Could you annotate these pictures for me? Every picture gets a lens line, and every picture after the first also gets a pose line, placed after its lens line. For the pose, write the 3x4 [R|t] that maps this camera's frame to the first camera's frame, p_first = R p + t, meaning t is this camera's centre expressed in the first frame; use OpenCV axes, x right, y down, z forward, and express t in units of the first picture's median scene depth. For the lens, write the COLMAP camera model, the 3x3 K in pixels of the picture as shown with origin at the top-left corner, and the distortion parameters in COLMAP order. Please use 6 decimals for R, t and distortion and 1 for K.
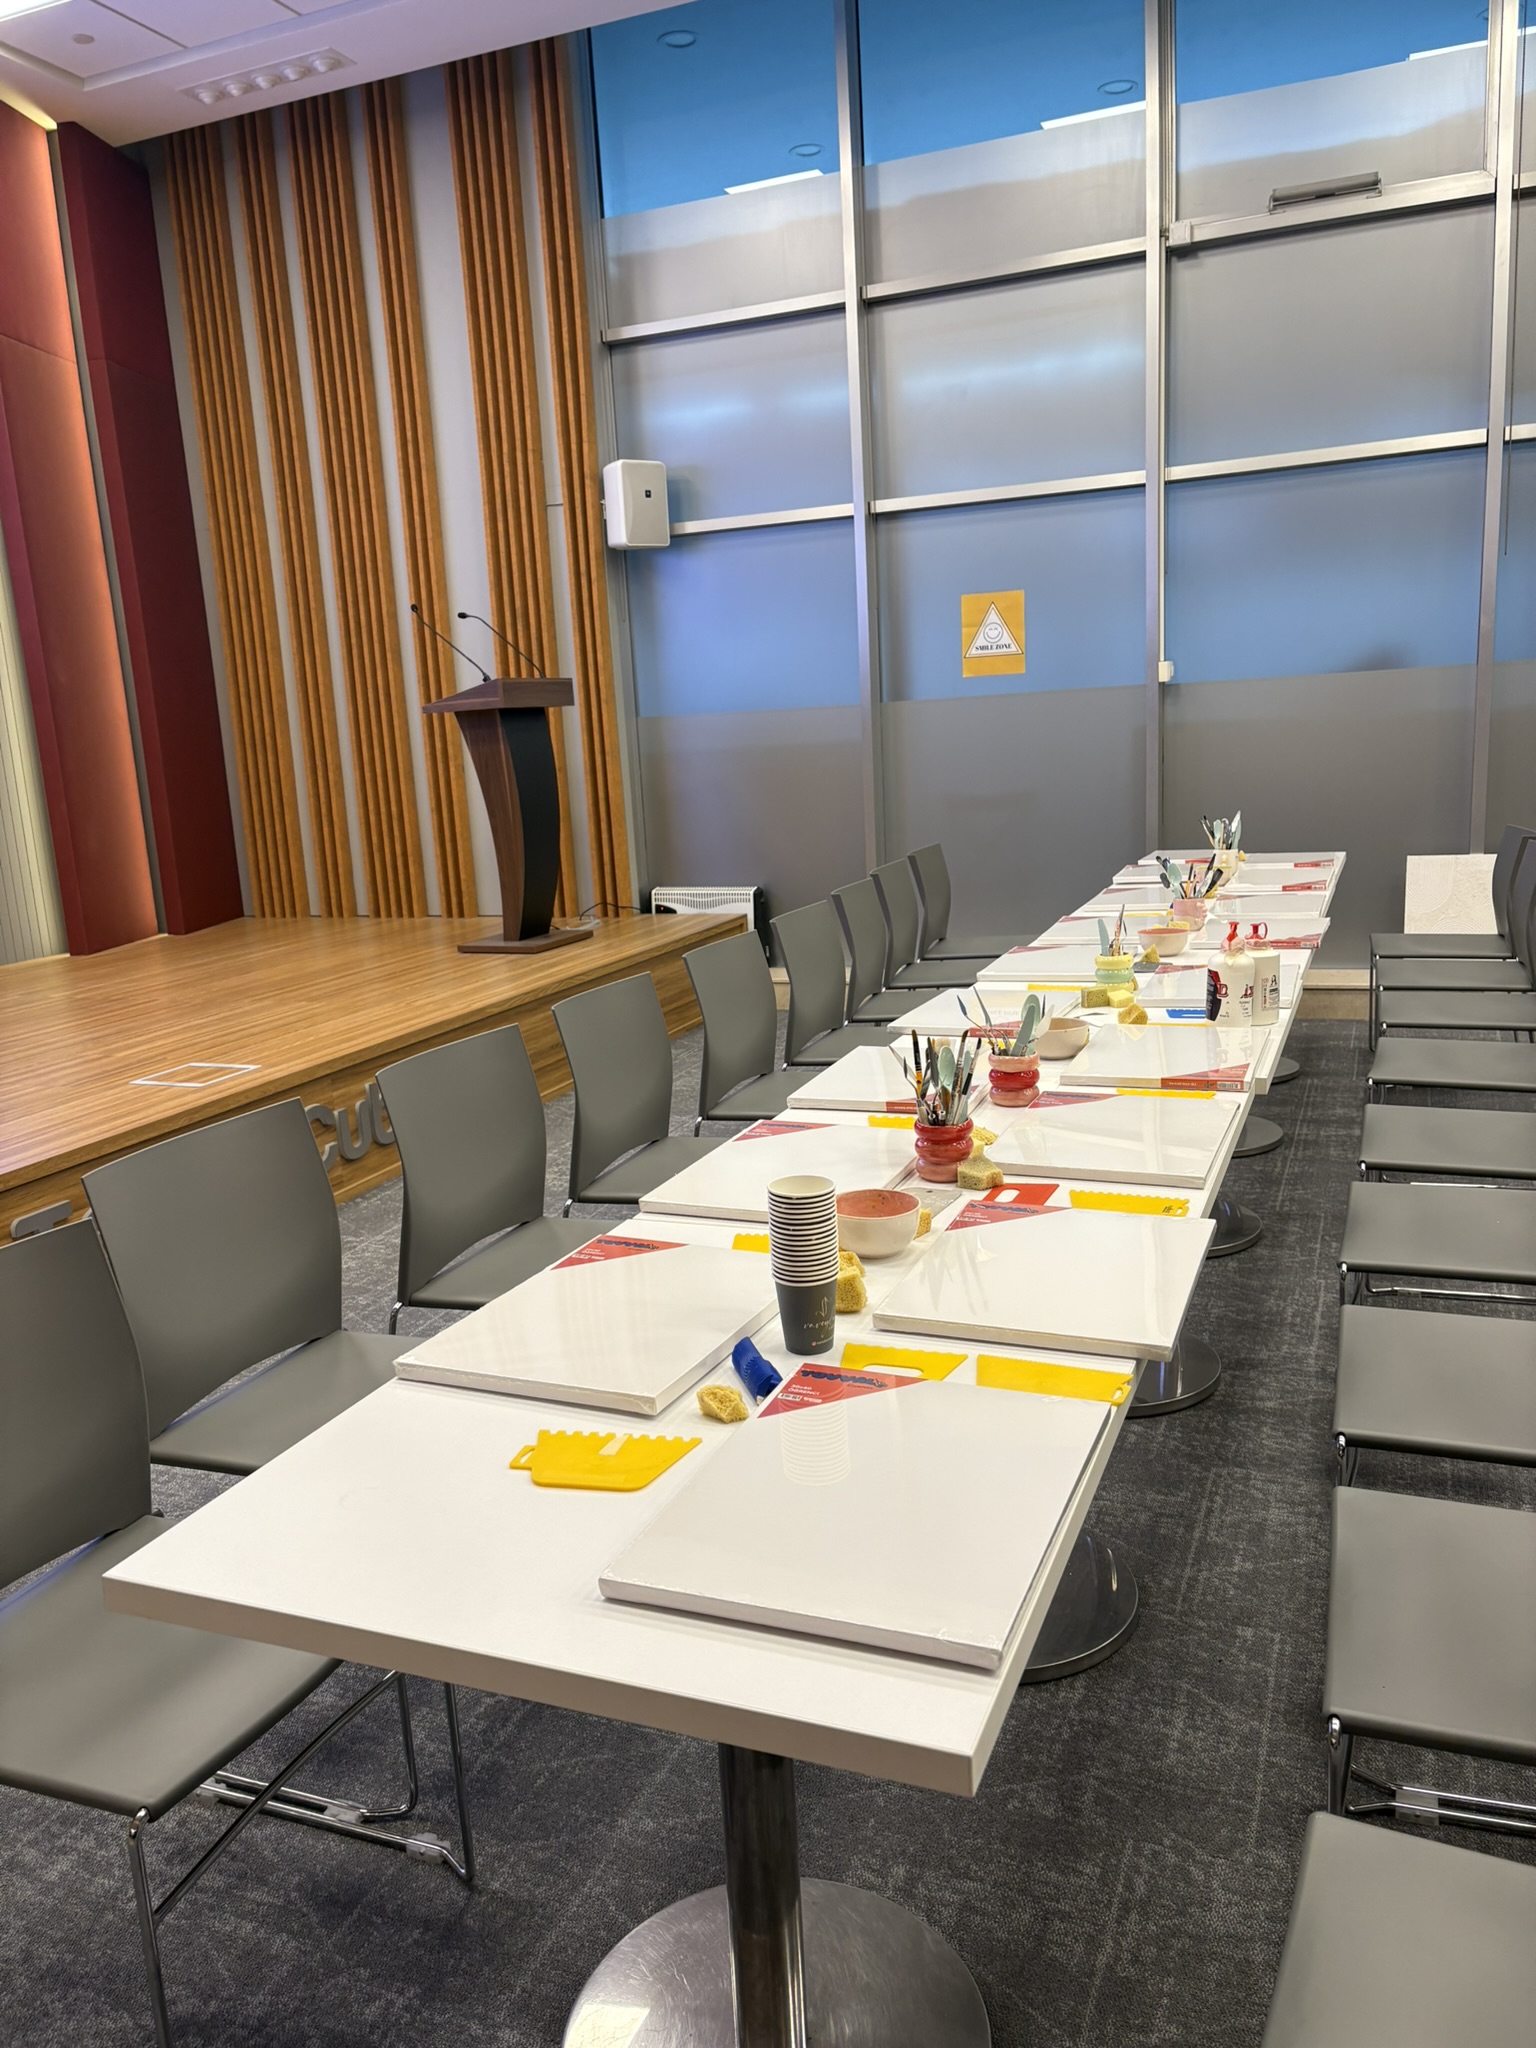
lens RADIAL K [[1577.4, 0, 768.0], [0, 1577.4, 1024.0], [0, 0, 1]] dist [0.029382, -0.003650]
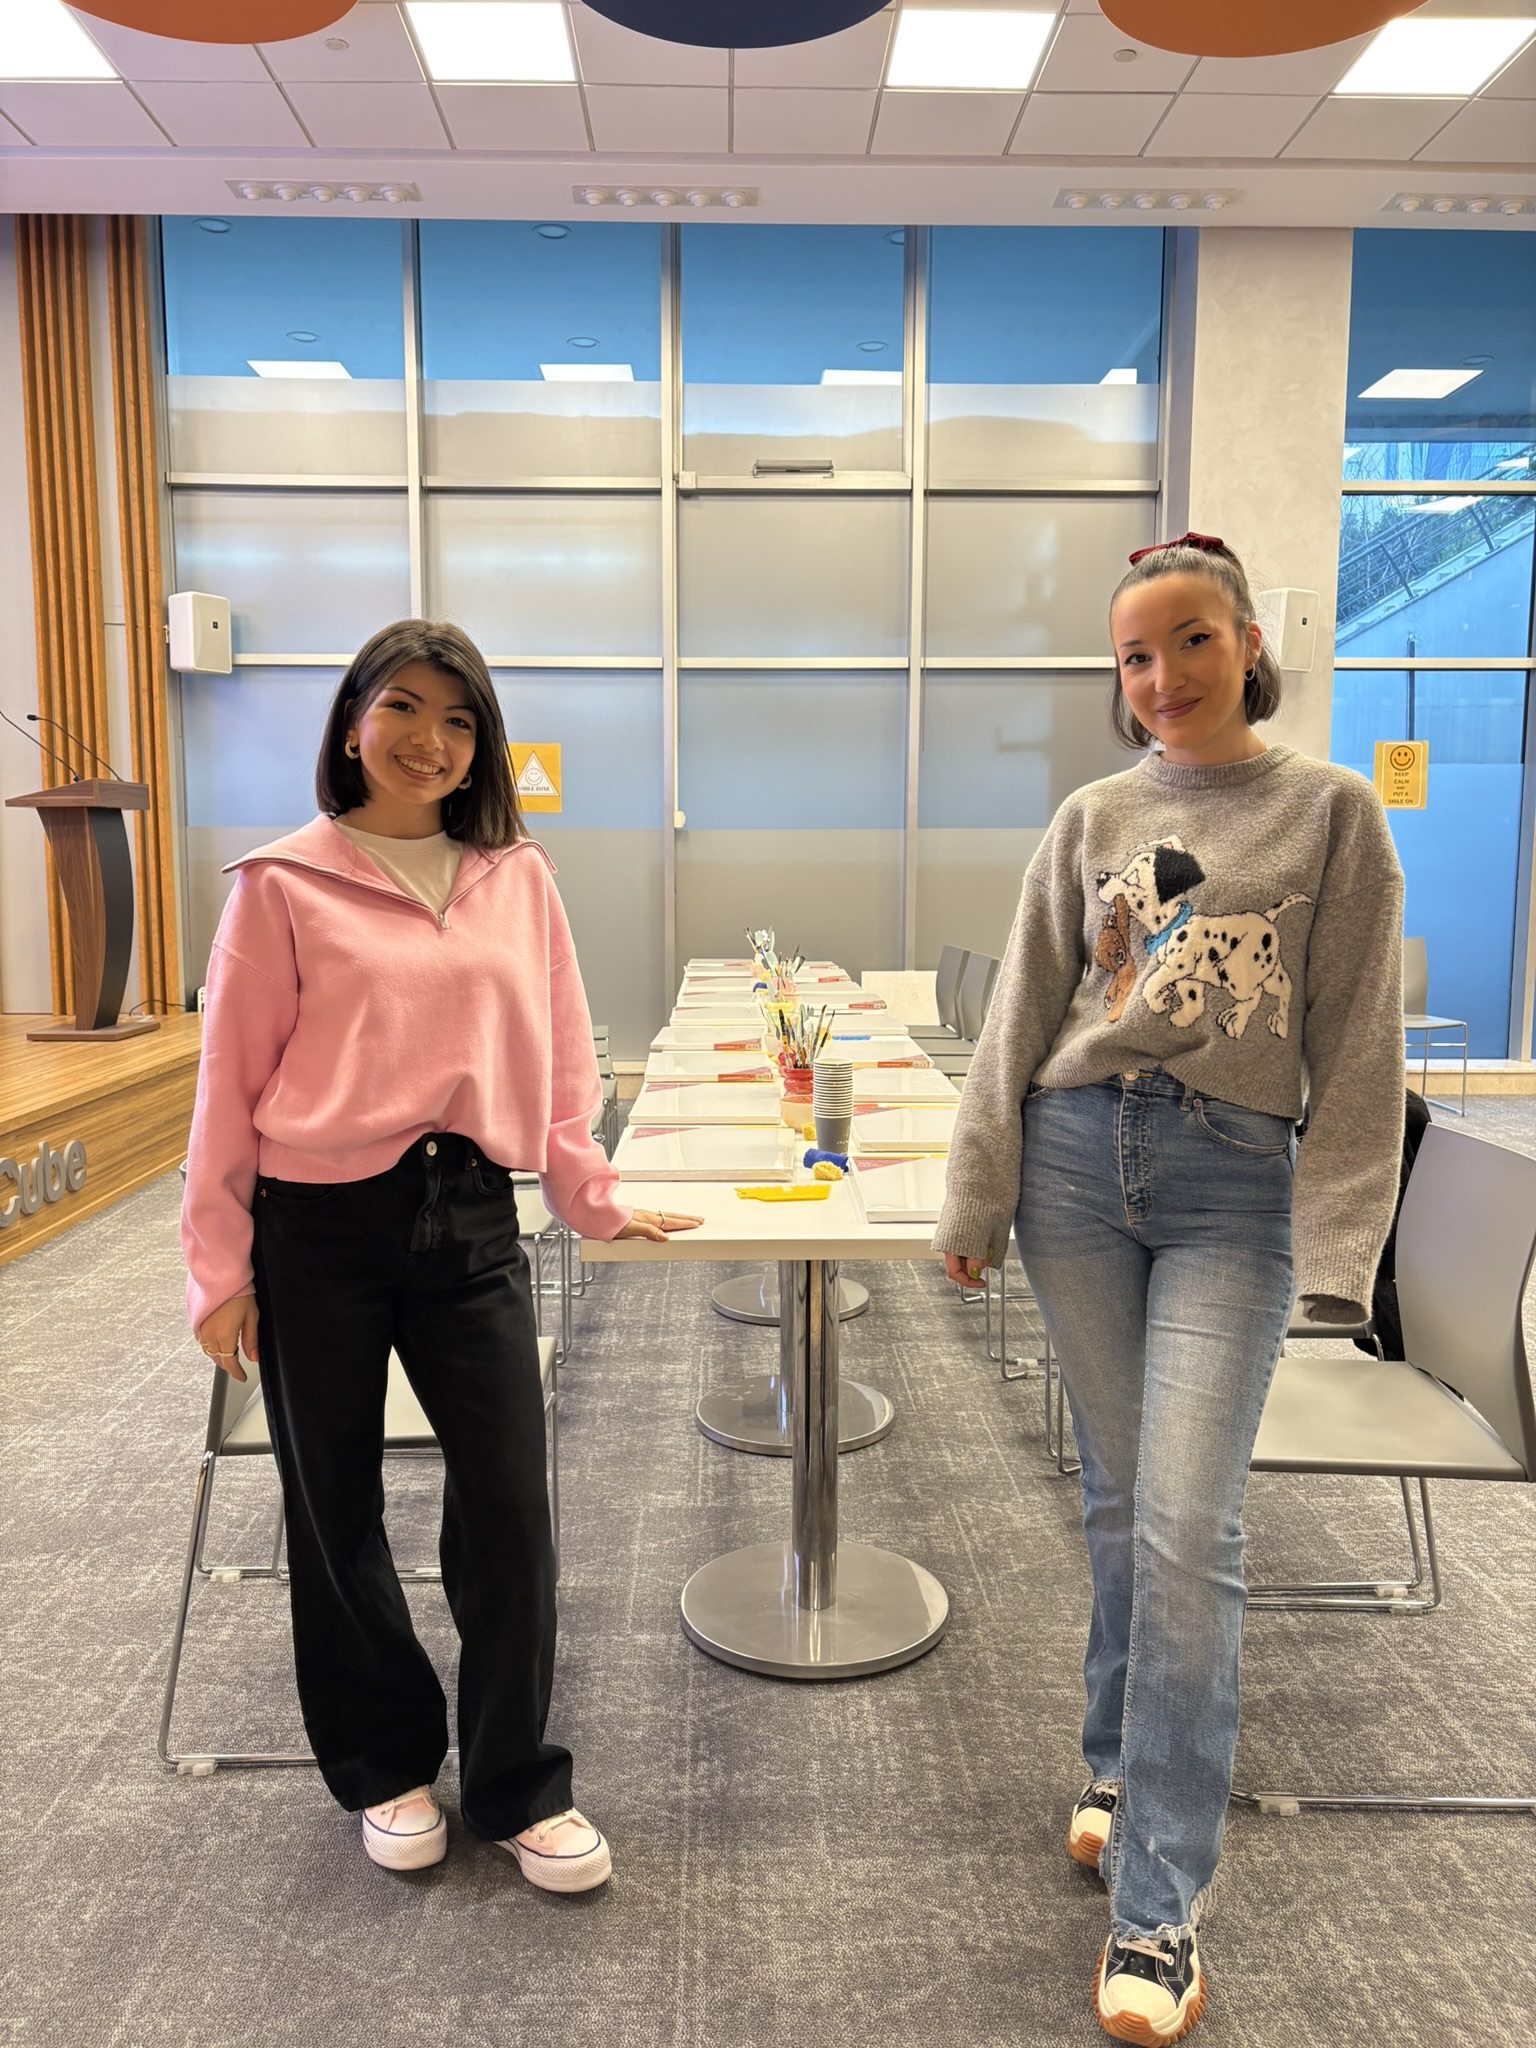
lens RADIAL K [[1556.7, 0, 768.0], [0, 1556.7, 1024.0], [0, 0, 1]] dist [0.093616, -0.130040]
pose [[0.914595, 0.014136, 0.404124, -0.167624], [0.024146, 0.995696, -0.089474, 0.046051], [-0.403649, 0.091591, 0.910318, -0.119408]]
